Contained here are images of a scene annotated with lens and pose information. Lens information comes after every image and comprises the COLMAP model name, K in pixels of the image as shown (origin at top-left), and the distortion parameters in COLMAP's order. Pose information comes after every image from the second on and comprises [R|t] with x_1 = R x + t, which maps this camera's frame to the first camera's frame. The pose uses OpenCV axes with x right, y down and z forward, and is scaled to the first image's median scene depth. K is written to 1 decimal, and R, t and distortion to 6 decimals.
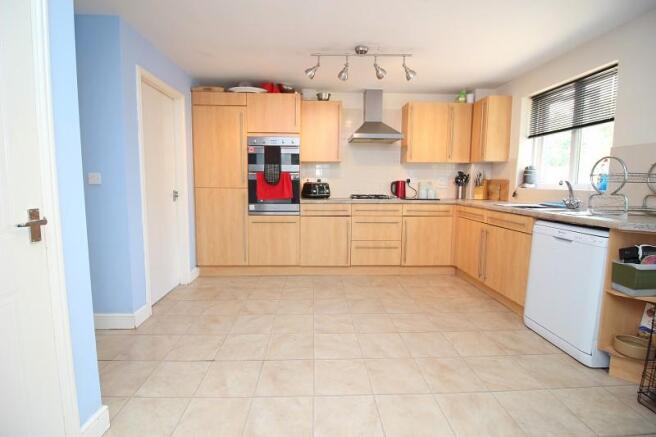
lens RADIAL K [[304.0, 0, 321.9], [0, 304.0, 210.2], [0, 0, 1]] dist [-0.000043, -0.009842]
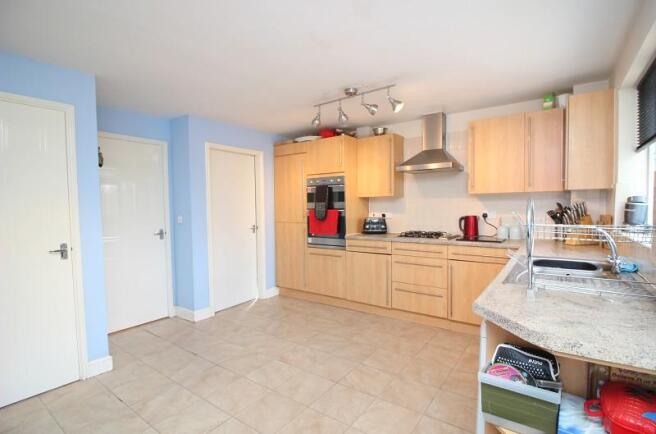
lens RADIAL K [[316.9, 0, 332.3], [0, 316.9, 218.3], [0, 0, 1]] dist [-0.000413, -0.000203]
pose [[0.794915, 0.006927, -0.606681, 0.549019], [-0.038143, 0.998527, -0.038577, -0.048805], [0.605520, 0.053806, 0.794009, 0.111662]]
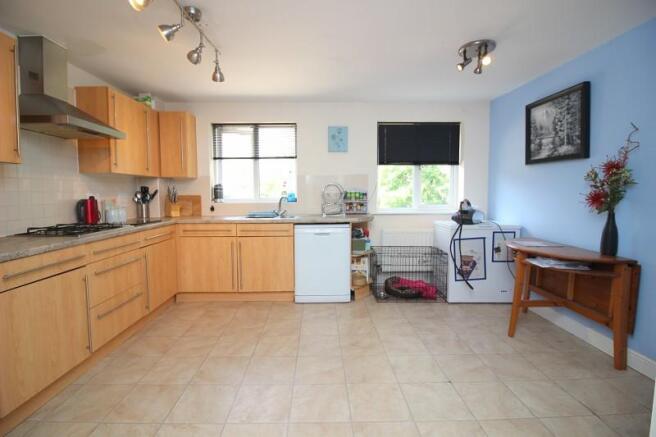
lens RADIAL K [[304.0, 0, 321.9], [0, 304.0, 210.2], [0, 0, 1]] dist [-0.000043, -0.009842]
pose [[0.012105, -0.065983, 0.997747, -0.446690], [0.100935, 0.992804, 0.064431, -0.074783], [-0.994819, 0.099928, 0.018678, 0.558887]]
